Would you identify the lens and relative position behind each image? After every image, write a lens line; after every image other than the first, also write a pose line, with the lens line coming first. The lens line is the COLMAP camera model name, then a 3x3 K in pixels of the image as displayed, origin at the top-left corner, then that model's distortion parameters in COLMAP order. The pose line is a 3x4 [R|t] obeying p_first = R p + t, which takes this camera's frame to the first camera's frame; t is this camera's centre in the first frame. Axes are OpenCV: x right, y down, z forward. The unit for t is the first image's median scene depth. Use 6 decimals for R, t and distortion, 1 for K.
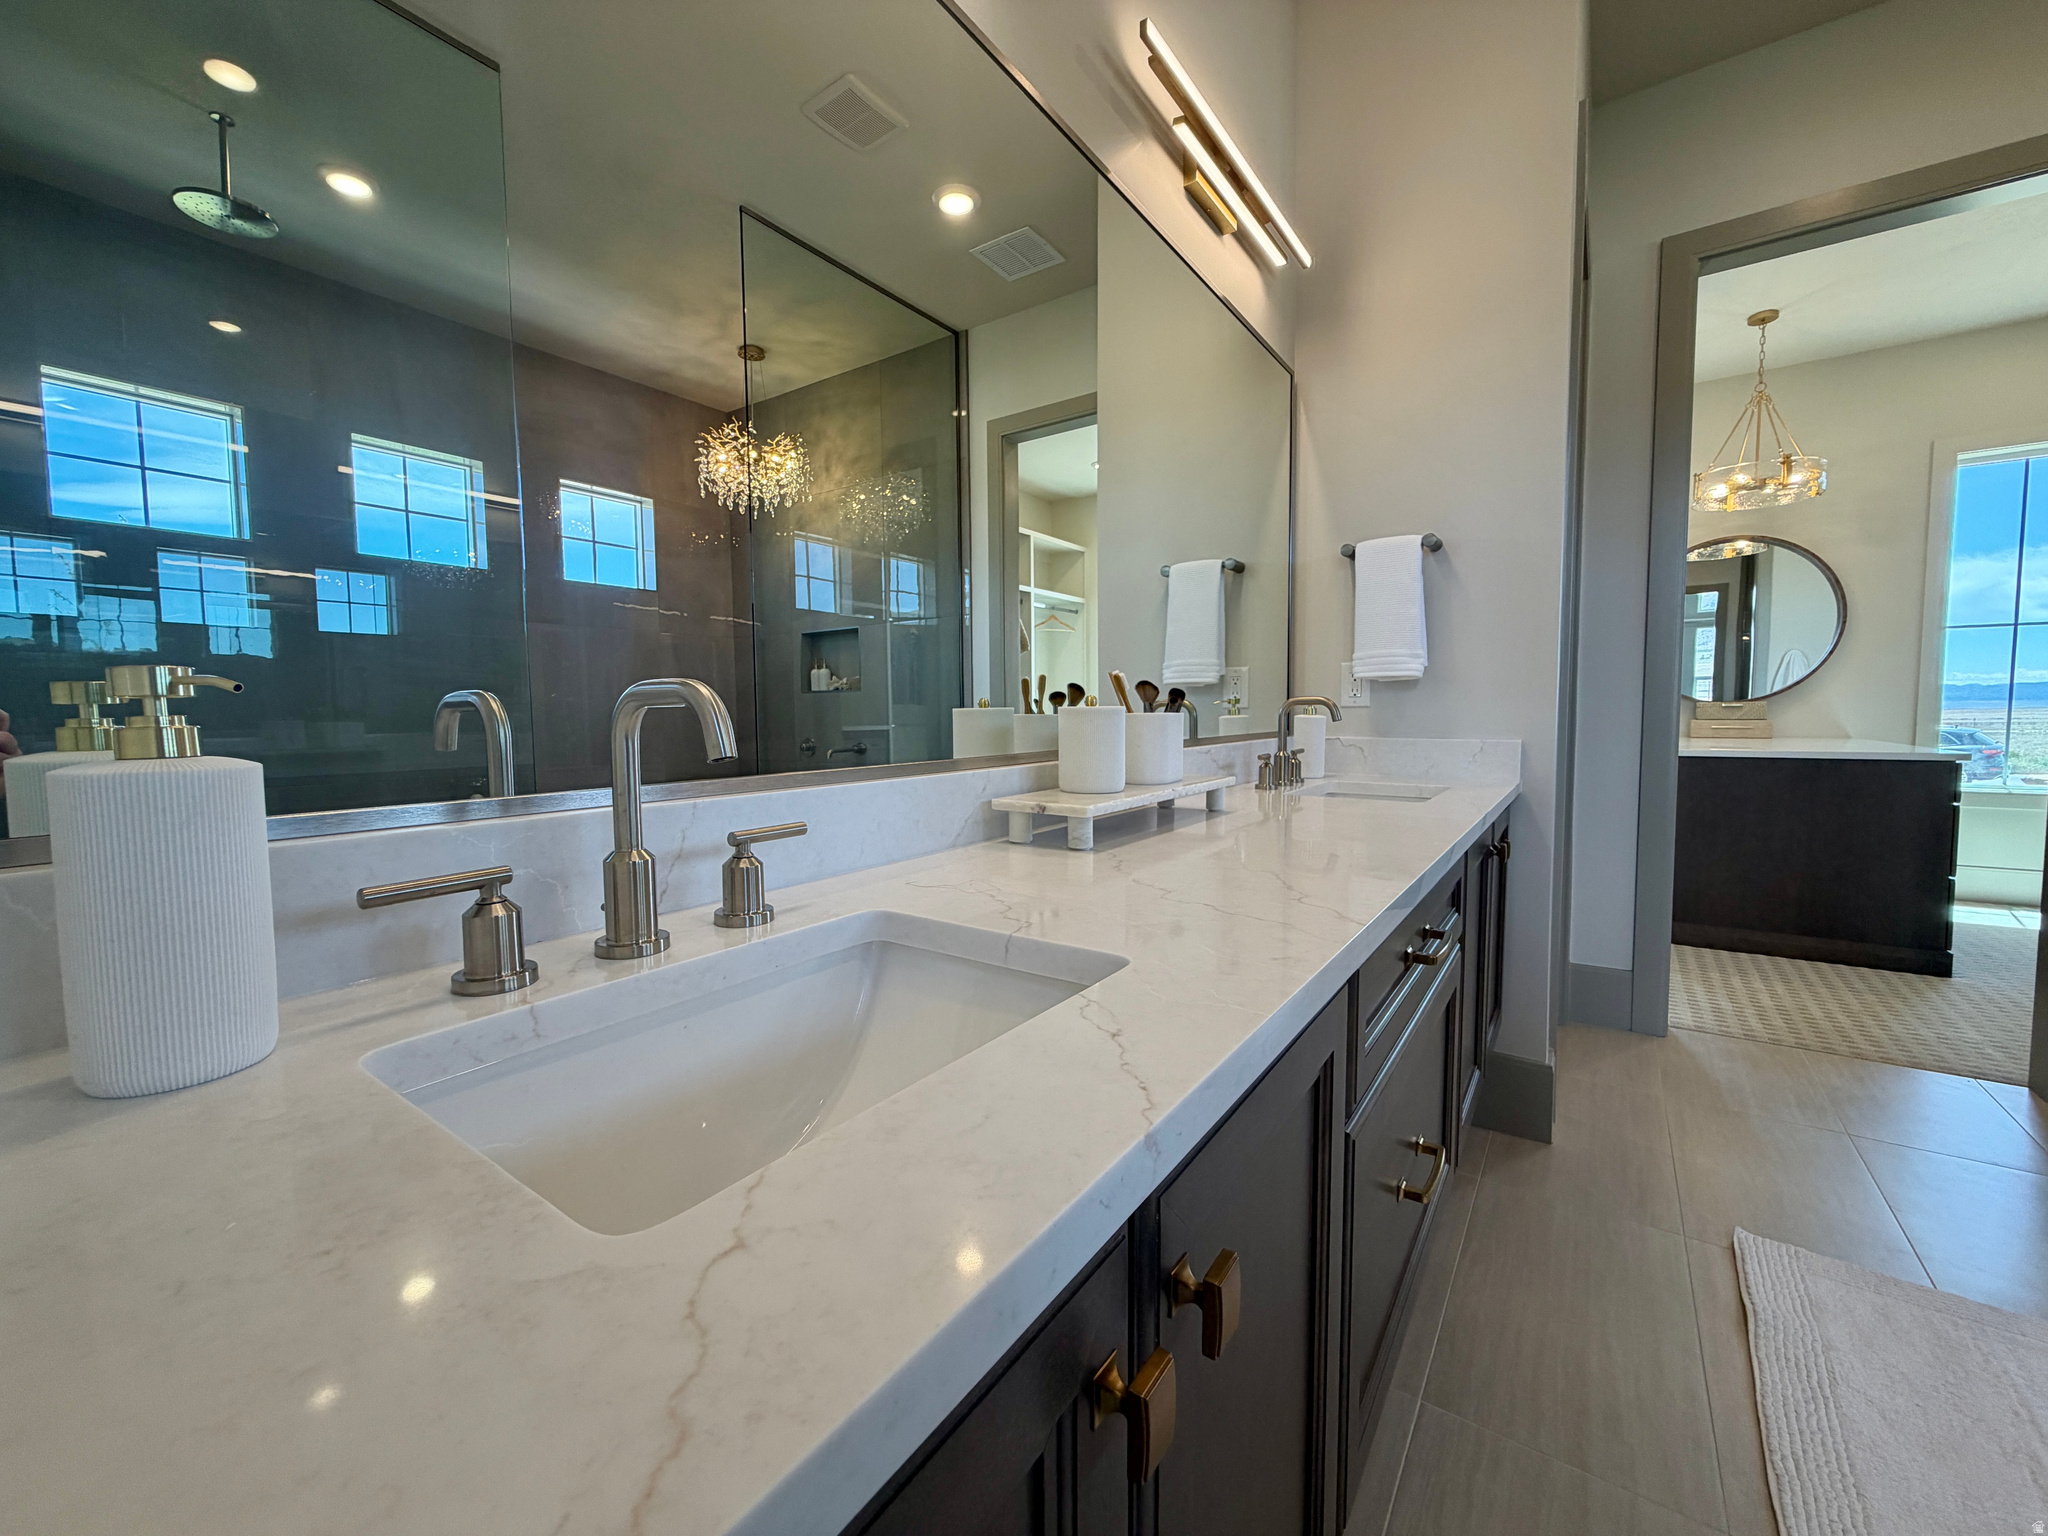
lens RADIAL K [[815.5, 0, 1017.2], [0, 815.5, 786.0], [0, 0, 1]] dist [0.001061, 0.000278]
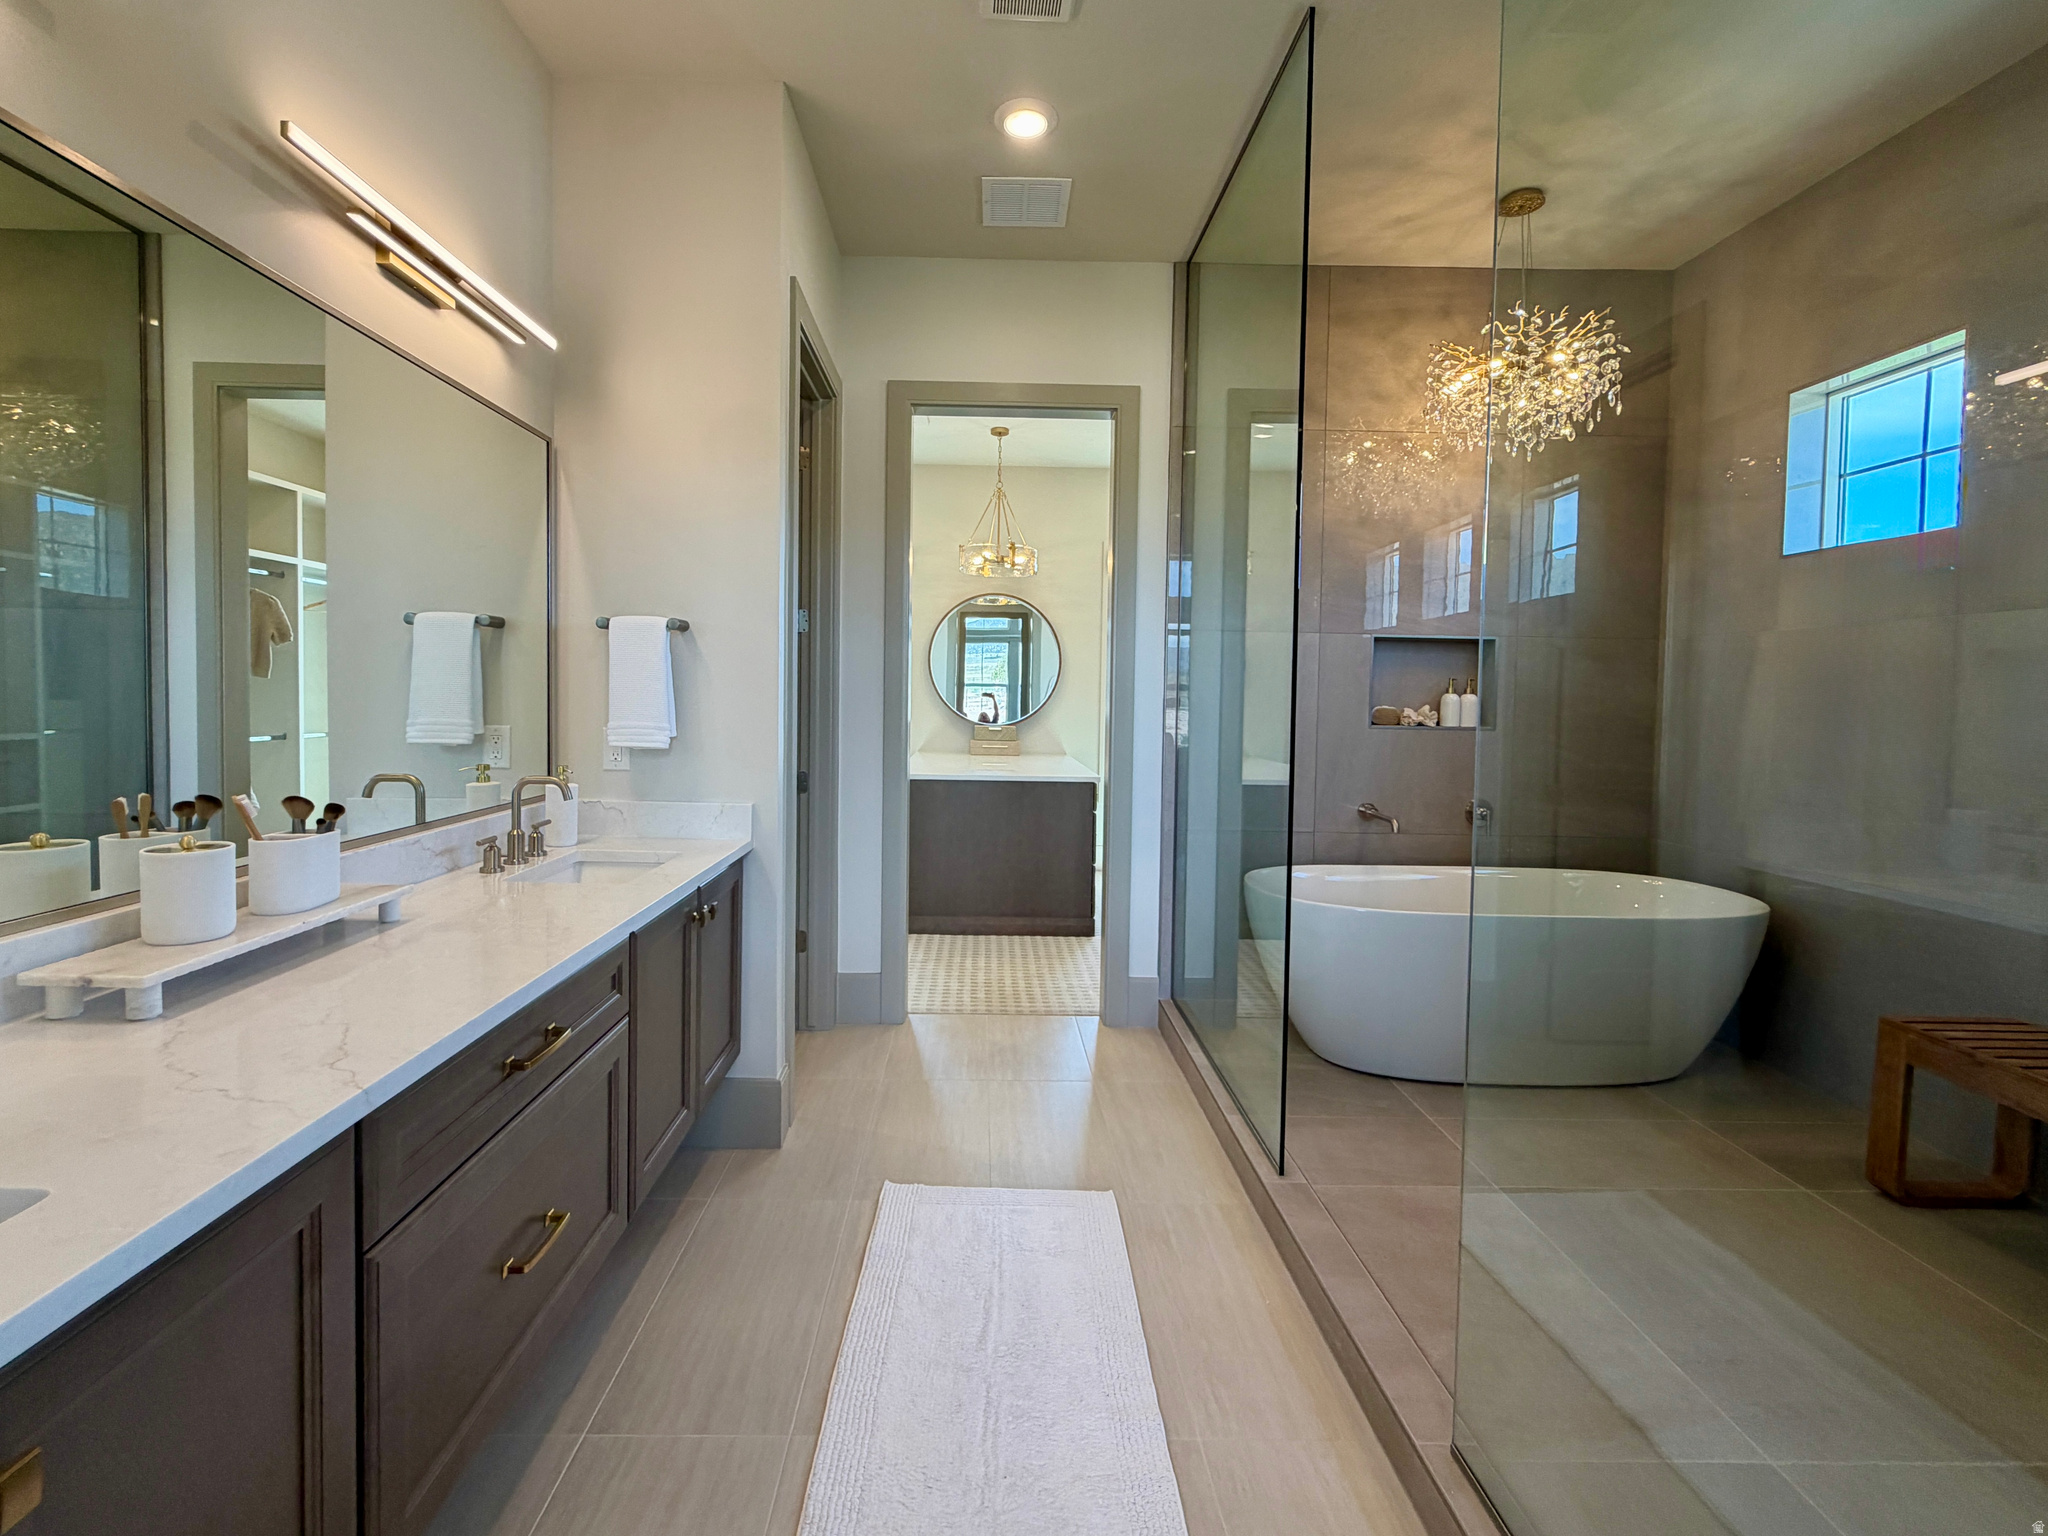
lens RADIAL K [[868.0, 0, 931.9], [0, 868.0, 768.3], [0, 0, 1]] dist [0.001891, 0.000274]
pose [[0.802544, -0.003334, 0.596583, 0.051926], [0.025380, 0.999270, -0.028558, -0.039484], [-0.596052, 0.038060, 0.802043, -0.090371]]
